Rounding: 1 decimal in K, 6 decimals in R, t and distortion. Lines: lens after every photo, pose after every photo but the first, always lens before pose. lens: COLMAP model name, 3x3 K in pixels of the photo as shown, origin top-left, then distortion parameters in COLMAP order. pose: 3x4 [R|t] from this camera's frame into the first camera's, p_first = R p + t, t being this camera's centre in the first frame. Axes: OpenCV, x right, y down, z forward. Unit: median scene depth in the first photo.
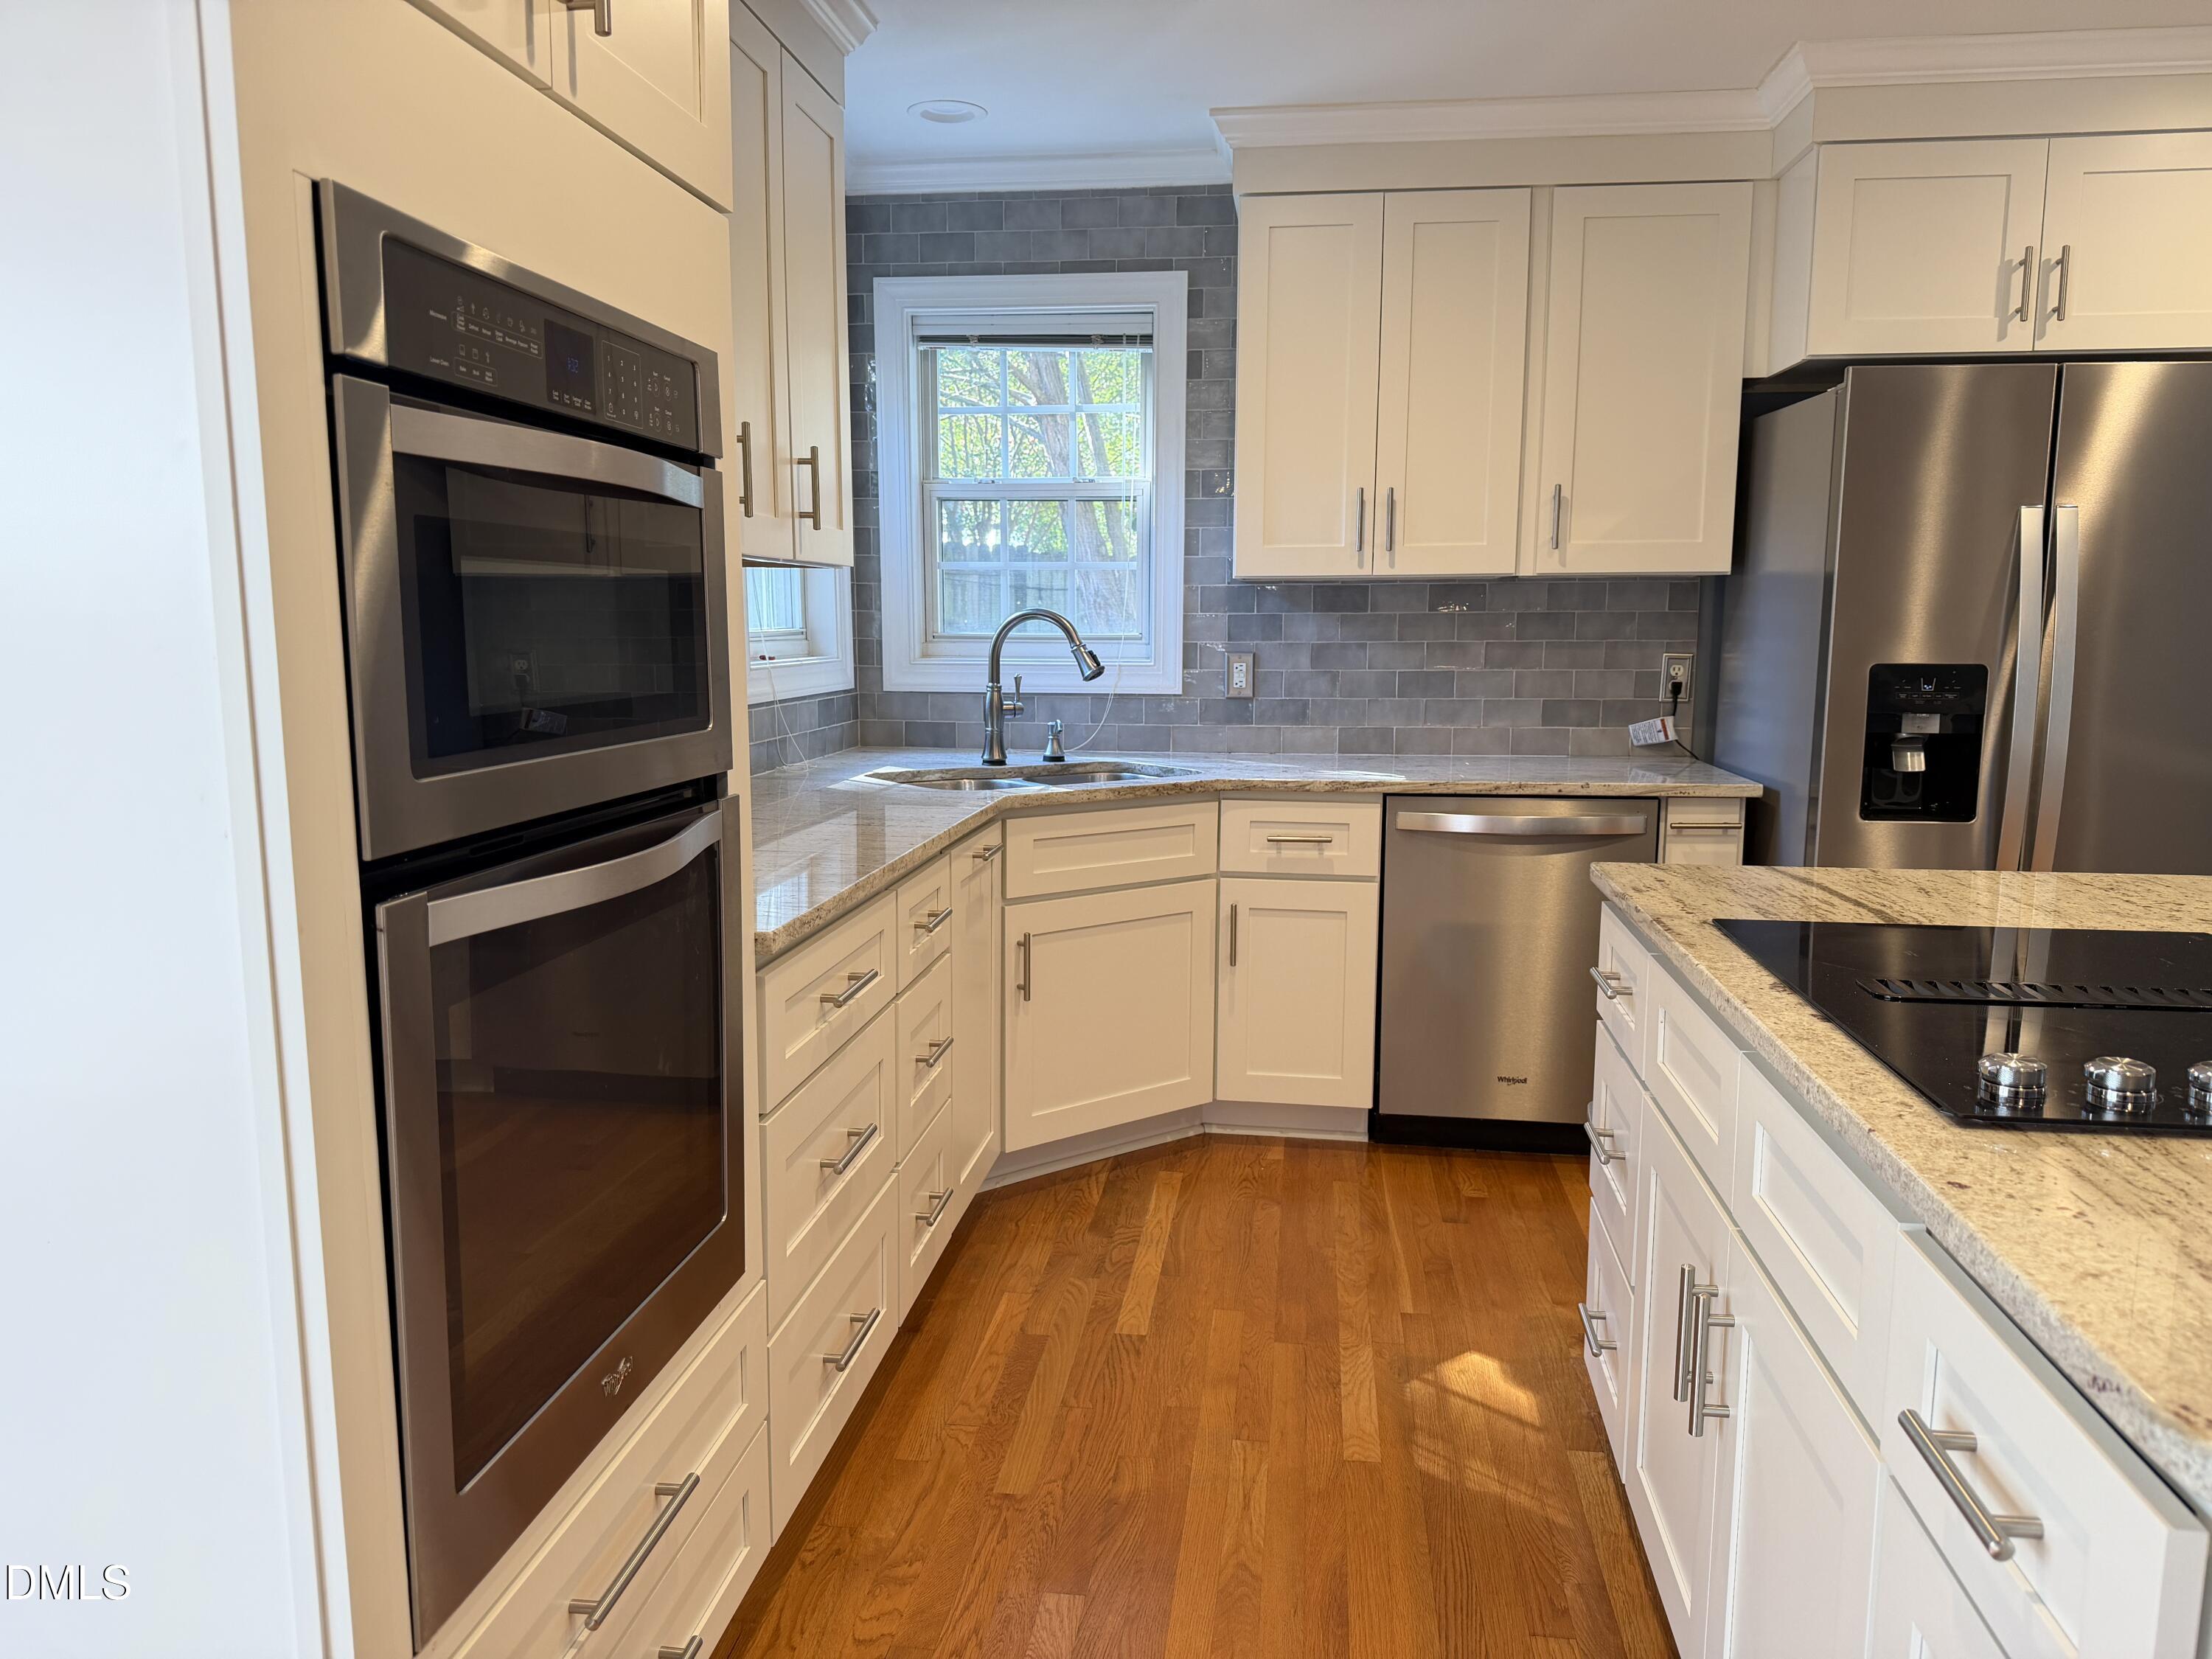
lens RADIAL K [[1628.5, 0, 1094.9], [0, 1628.5, 869.6], [0, 0, 1]] dist [0.060926, -0.155342]
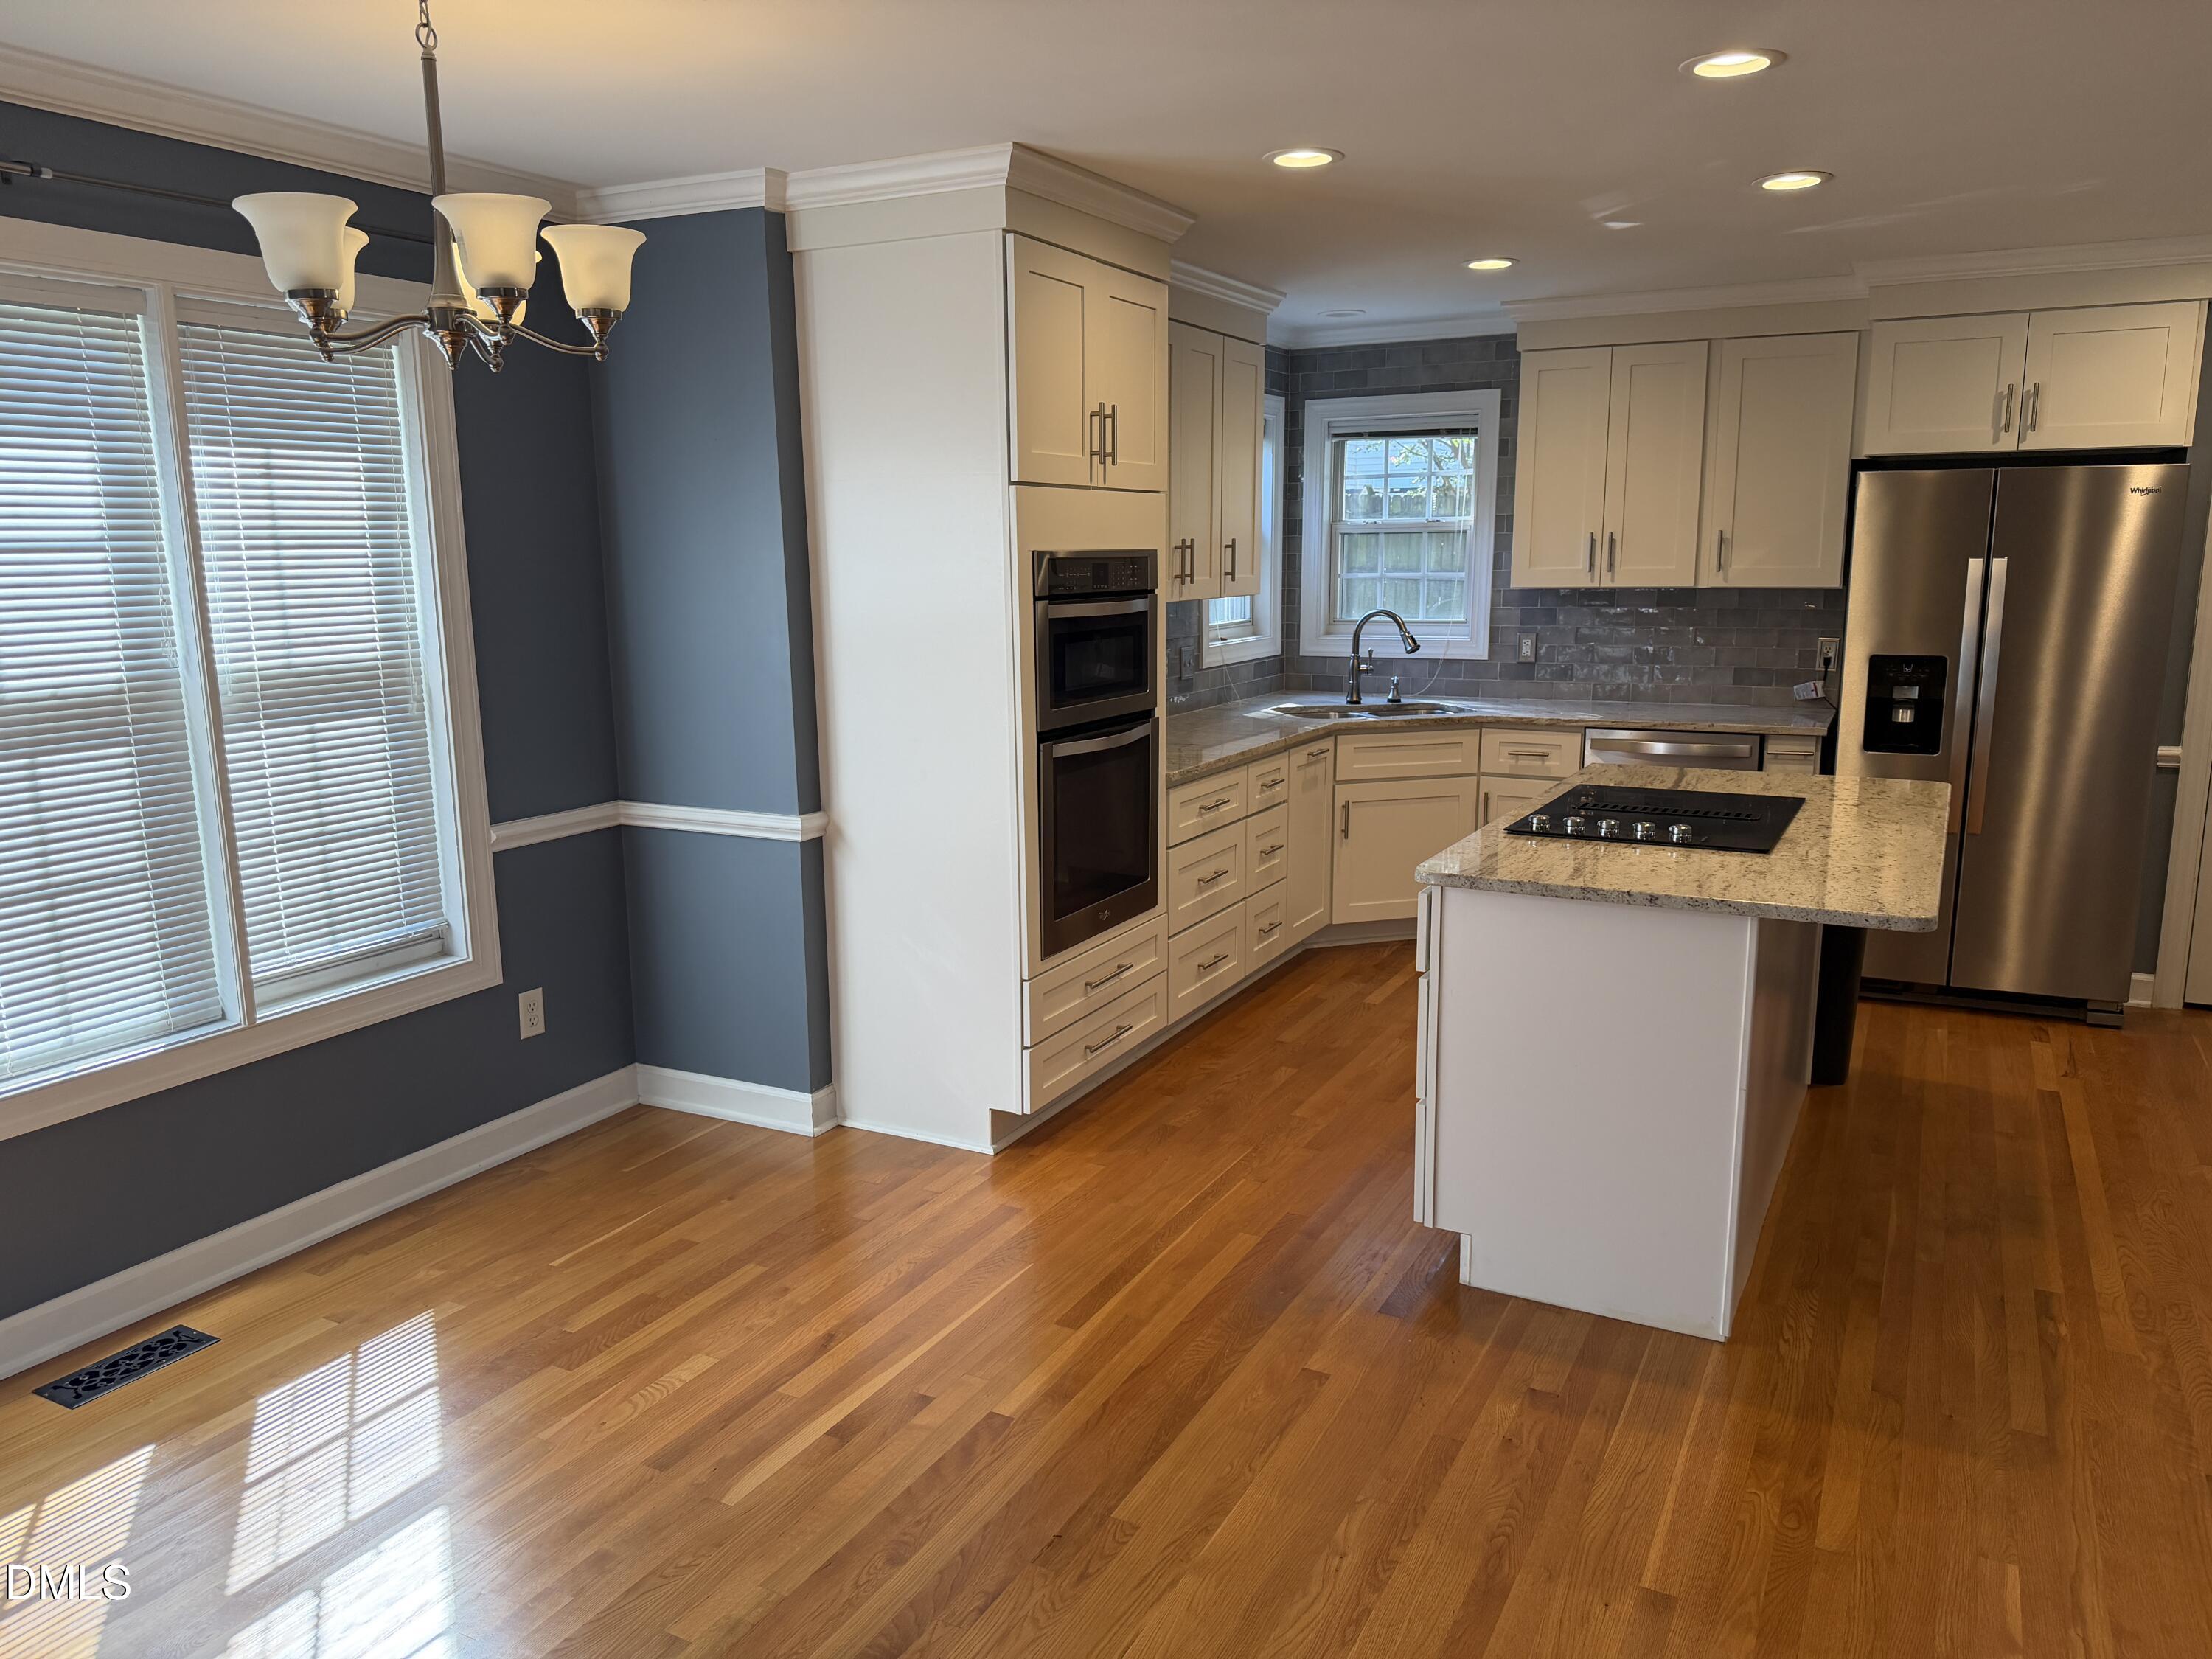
lens RADIAL K [[1661.7, 0, 1035.9], [0, 1661.7, 886.4], [0, 0, 1]] dist [0.081738, -0.174452]
pose [[0.932348, 0.061970, -0.356211, 0.263071], [-0.043364, 0.997257, 0.059991, 0.033997], [0.358951, -0.040486, 0.932478, -0.728182]]
